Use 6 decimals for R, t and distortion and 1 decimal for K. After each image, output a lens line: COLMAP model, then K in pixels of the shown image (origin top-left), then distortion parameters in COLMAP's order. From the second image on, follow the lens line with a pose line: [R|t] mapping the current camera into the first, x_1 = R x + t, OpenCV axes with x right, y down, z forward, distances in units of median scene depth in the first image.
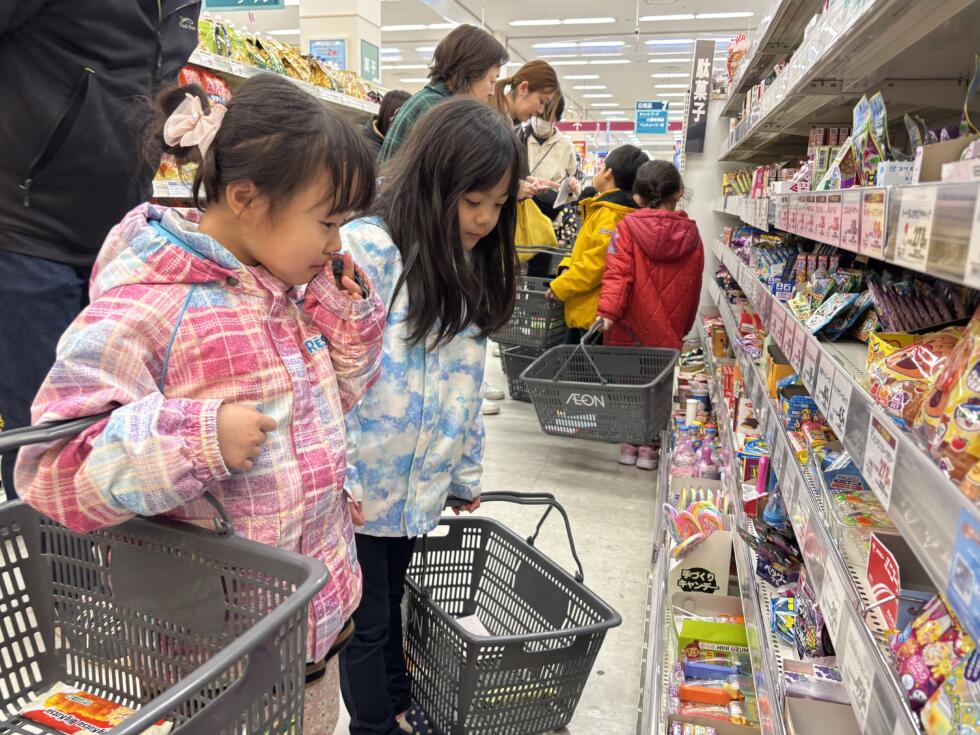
lens RADIAL K [[772.7, 0, 490.0], [0, 772.7, 367.5], [0, 0, 1]] dist [0.053083, -0.109101]
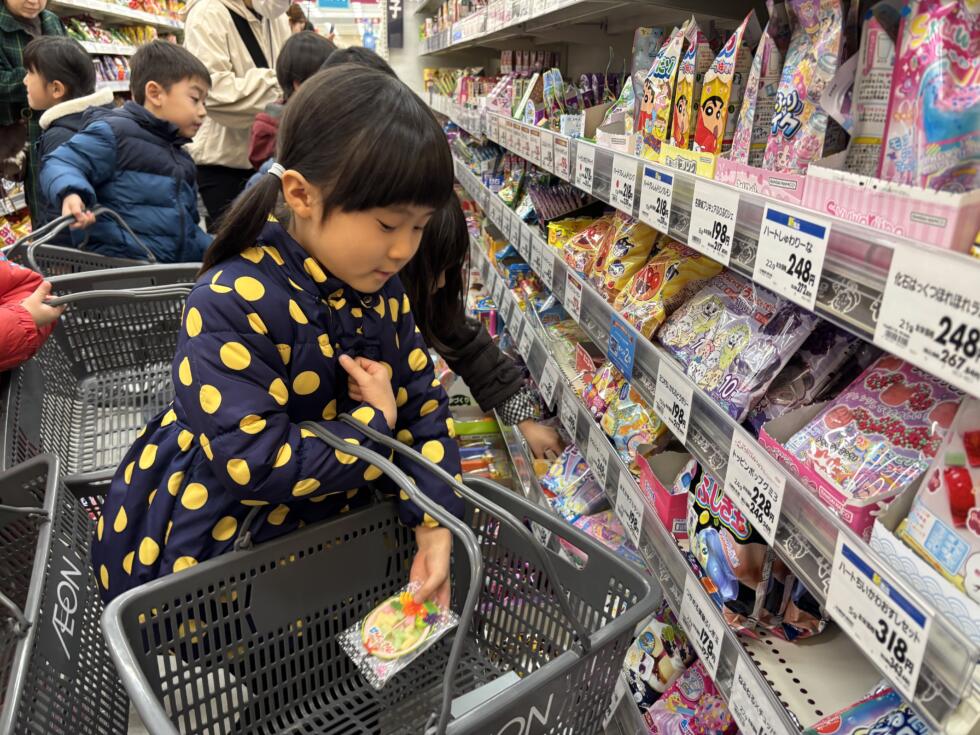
lens RADIAL K [[748.9, 0, 490.0], [0, 748.9, 367.5], [0, 0, 1]] dist [-0.043434, -0.101756]
pose [[0.926534, -0.125595, 0.354627, -0.226662], [0.066872, 0.982599, 0.173281, -0.025231], [-0.370220, -0.136836, 0.918811, -0.393663]]
